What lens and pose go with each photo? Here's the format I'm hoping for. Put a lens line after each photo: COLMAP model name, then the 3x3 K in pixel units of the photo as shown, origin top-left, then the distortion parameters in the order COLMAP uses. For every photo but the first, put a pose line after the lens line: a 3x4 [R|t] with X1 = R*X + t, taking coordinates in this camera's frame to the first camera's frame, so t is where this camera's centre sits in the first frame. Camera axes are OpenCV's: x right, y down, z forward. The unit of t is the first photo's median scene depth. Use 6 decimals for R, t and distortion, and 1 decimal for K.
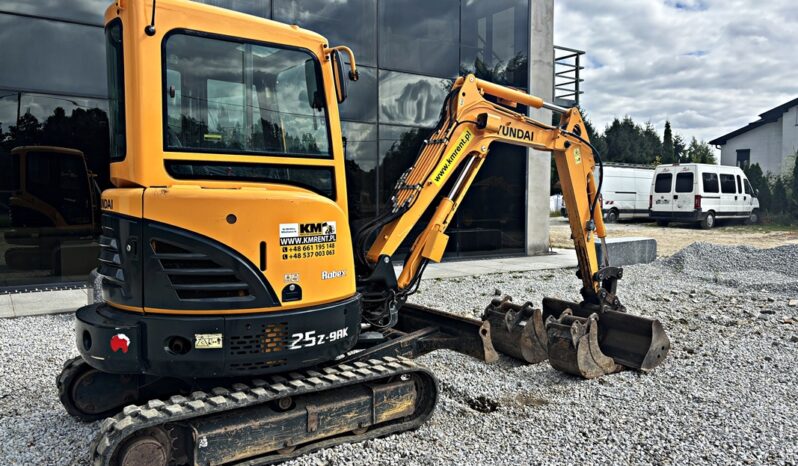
lens RADIAL K [[598.6, 0, 400.1], [0, 598.6, 235.1], [0, 0, 1]] dist [0.046400, -0.046715]
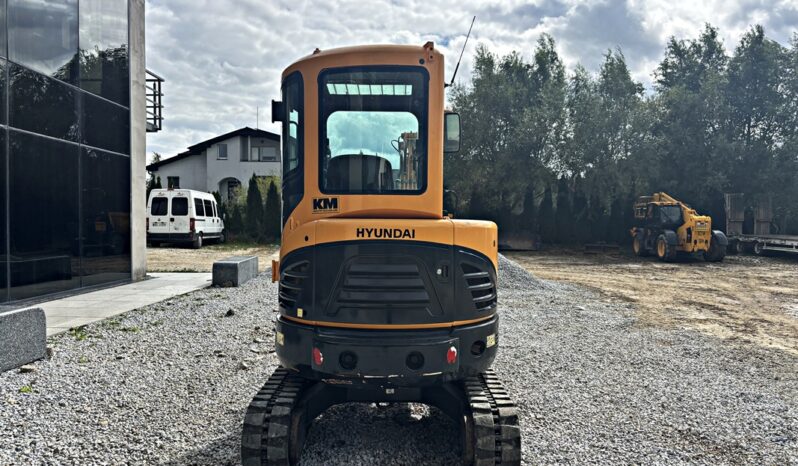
lens RADIAL K [[598.6, 0, 400.1], [0, 598.6, 235.1], [0, 0, 1]] dist [0.046400, -0.046715]
pose [[0.577839, -0.016446, 0.815985, -1.159545], [0.044922, 0.998922, -0.011679, -0.031125], [-0.814914, 0.043404, 0.577955, 0.333364]]
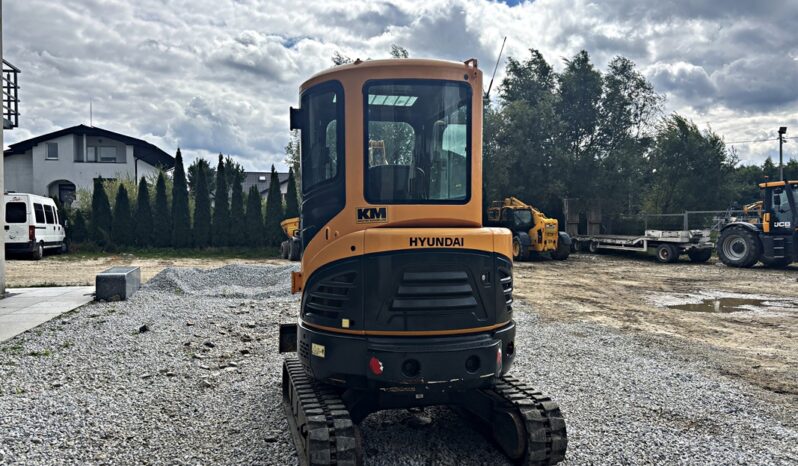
lens RADIAL K [[599.4, 0, 393.9], [0, 599.4, 236.6], [0, 0, 1]] dist [0.054812, -0.058477]
pose [[0.360706, -0.020521, 0.932454, -1.331309], [0.062894, 0.998017, -0.002365, -0.056022], [-0.930556, 0.059499, 0.361282, 0.600263]]
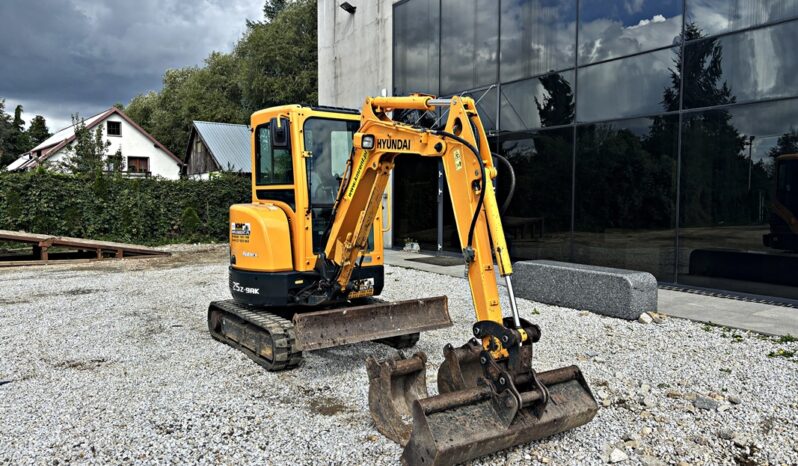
lens RADIAL K [[598.6, 0, 400.0], [0, 598.6, 220.7], [0, 0, 1]] dist [0.027574, -0.022617]
pose [[-0.031314, 0.035969, -0.998862, 1.403351], [-0.063200, 0.997281, 0.037894, -0.107523], [0.997509, 0.064315, -0.028955, 1.309534]]
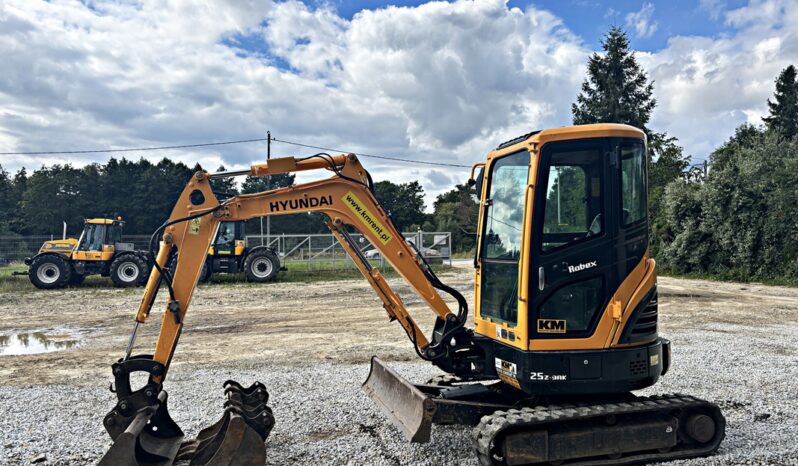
lens RADIAL K [[593.3, 0, 395.4], [0, 593.3, 227.5], [0, 0, 1]] dist [0.027076, -0.028956]
pose [[-0.931066, 0.023627, 0.364086, -0.416510], [0.038933, 0.998637, 0.034755, -0.201652], [-0.362769, 0.046534, -0.930717, 2.348933]]
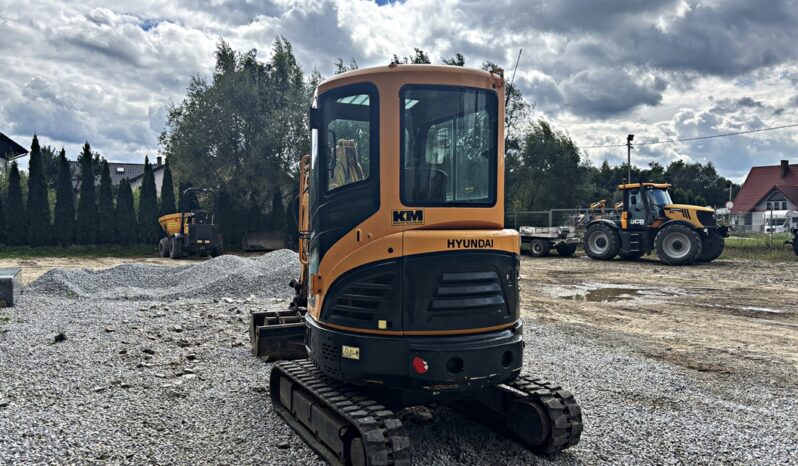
lens RADIAL K [[601.8, 0, 393.2], [0, 601.8, 236.0], [0, 0, 1]] dist [0.028813, -0.009353]
pose [[0.150747, -0.027613, 0.988187, -1.419102], [0.063937, 0.997789, 0.018128, -0.083858], [-0.986503, 0.060449, 0.152179, 0.852987]]
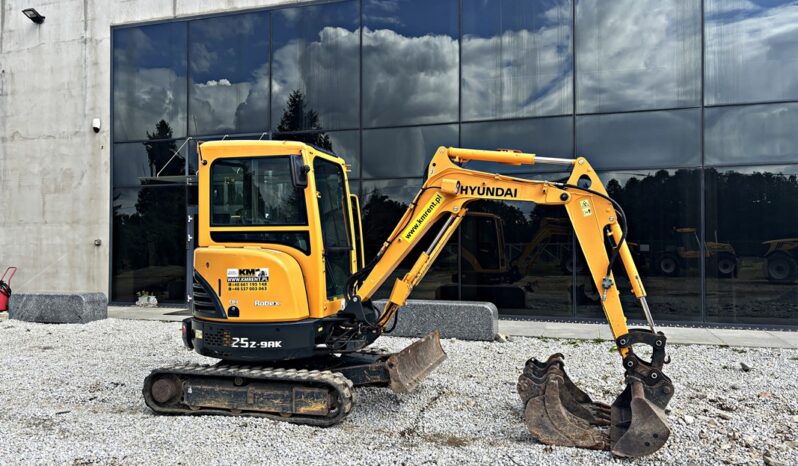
lens RADIAL K [[584.2, 0, 426.8], [0, 584.2, 249.0], [0, 0, 1]] dist [0.003452, -0.047954]
pose [[0.647527, -0.001759, -0.762041, 1.131379], [-0.044997, 0.998164, -0.040539, -0.026408], [0.760713, 0.060540, 0.646259, 0.309640]]
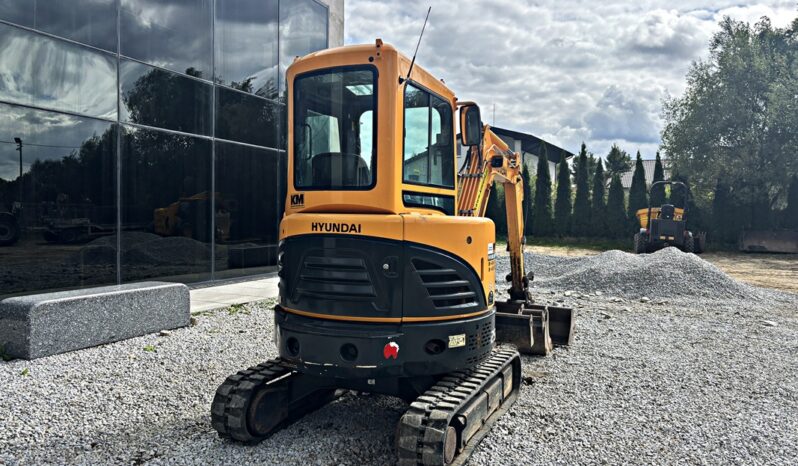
lens RADIAL K [[598.6, 0, 400.0], [0, 598.6, 220.7], [0, 0, 1]] dist [0.027574, -0.022617]
pose [[0.856934, 0.003732, 0.515413, -0.831947], [0.020481, 0.998938, -0.041284, -0.015056], [-0.515019, 0.045934, 0.855947, 0.009261]]
